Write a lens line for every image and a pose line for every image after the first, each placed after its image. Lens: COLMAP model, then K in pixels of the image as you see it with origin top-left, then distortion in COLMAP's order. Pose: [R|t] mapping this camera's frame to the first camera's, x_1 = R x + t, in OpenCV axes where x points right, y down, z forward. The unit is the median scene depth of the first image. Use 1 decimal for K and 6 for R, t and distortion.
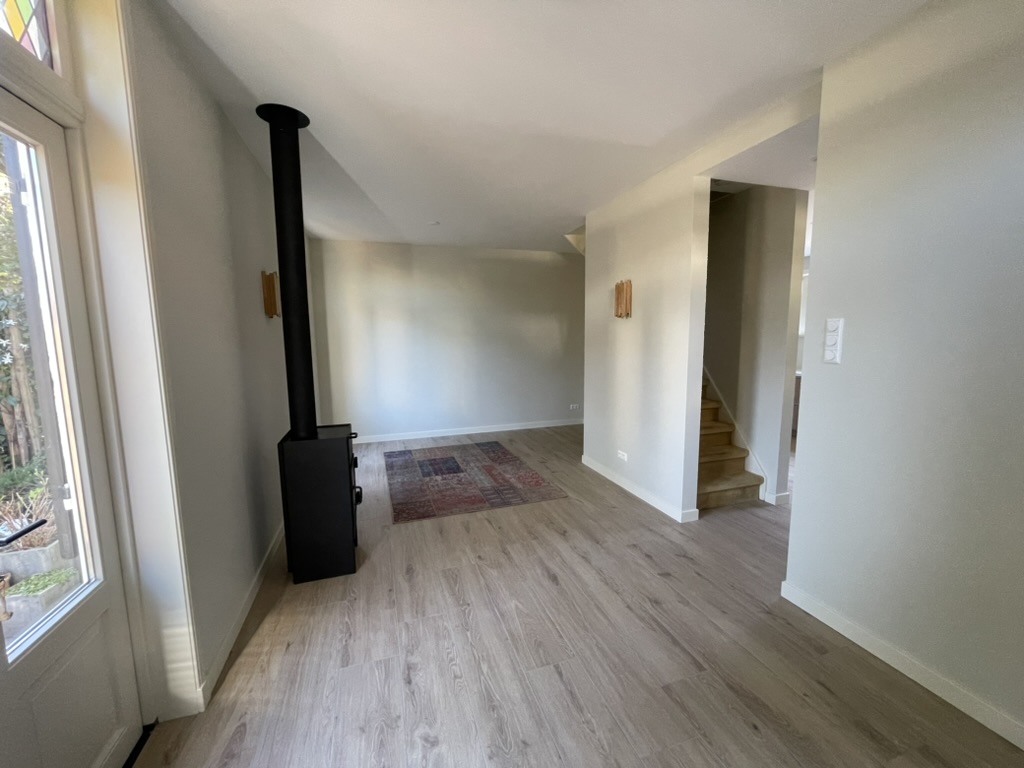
lens RADIAL K [[411.2, 0, 511.8], [0, 411.2, 385.4], [0, 0, 1]] dist [-0.004407, 0.000133]
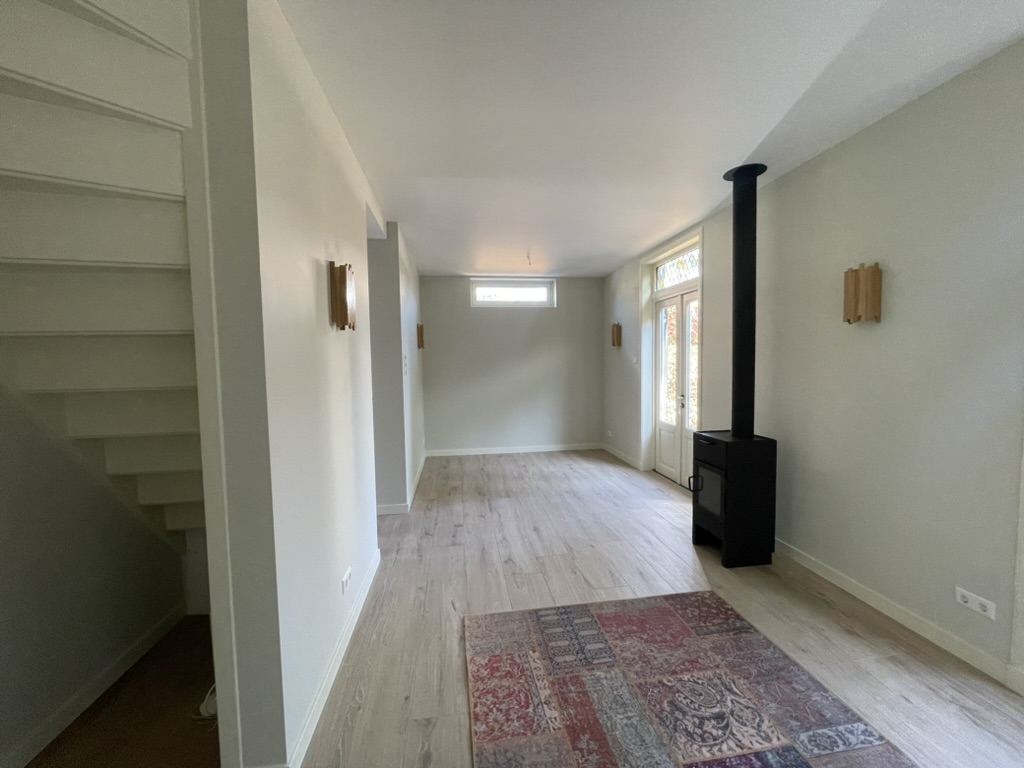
lens RADIAL K [[411.2, 0, 511.7], [0, 411.2, 381.6], [0, 0, 1]] dist [-0.004407, 0.000133]
pose [[-0.982971, 0.020825, 0.182579, -0.066388], [0.052037, 0.984433, 0.167878, -0.213739], [-0.176241, 0.174520, -0.968753, 1.821540]]
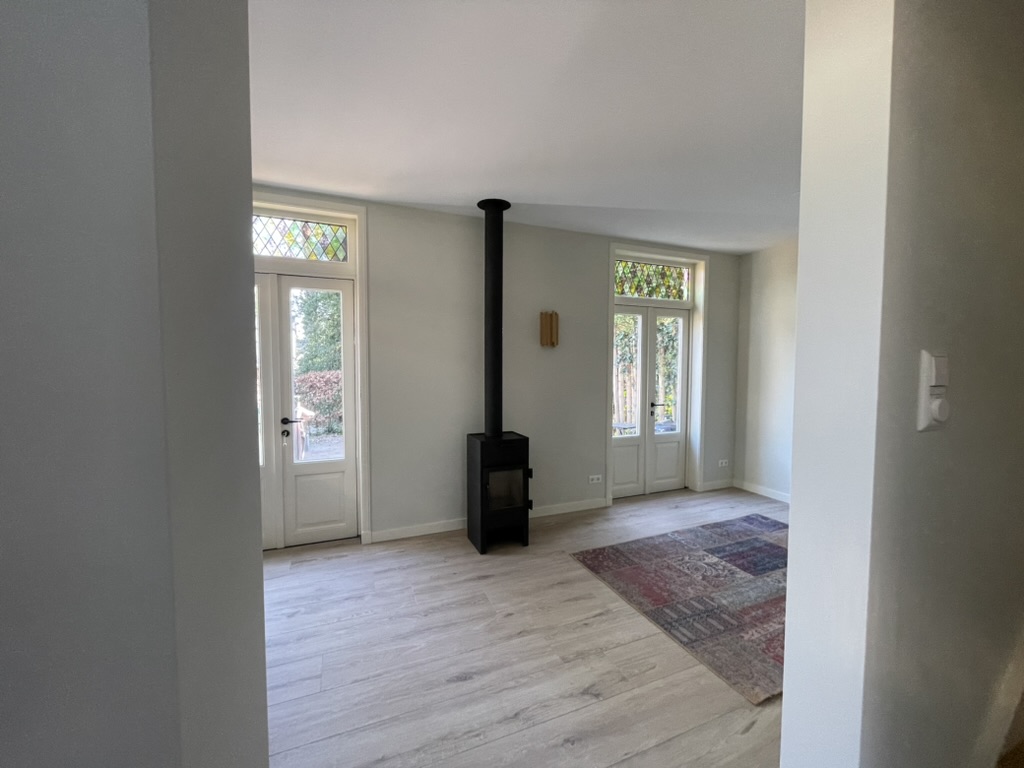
lens RADIAL K [[411.2, 0, 512.8], [0, 411.2, 384.8], [0, 0, 1]] dist [-0.004407, 0.000133]
pose [[0.074619, 0.061729, -0.995300, 0.663830], [-0.124427, 0.990859, 0.052126, -0.096142], [0.989419, 0.119953, 0.081618, 0.768573]]
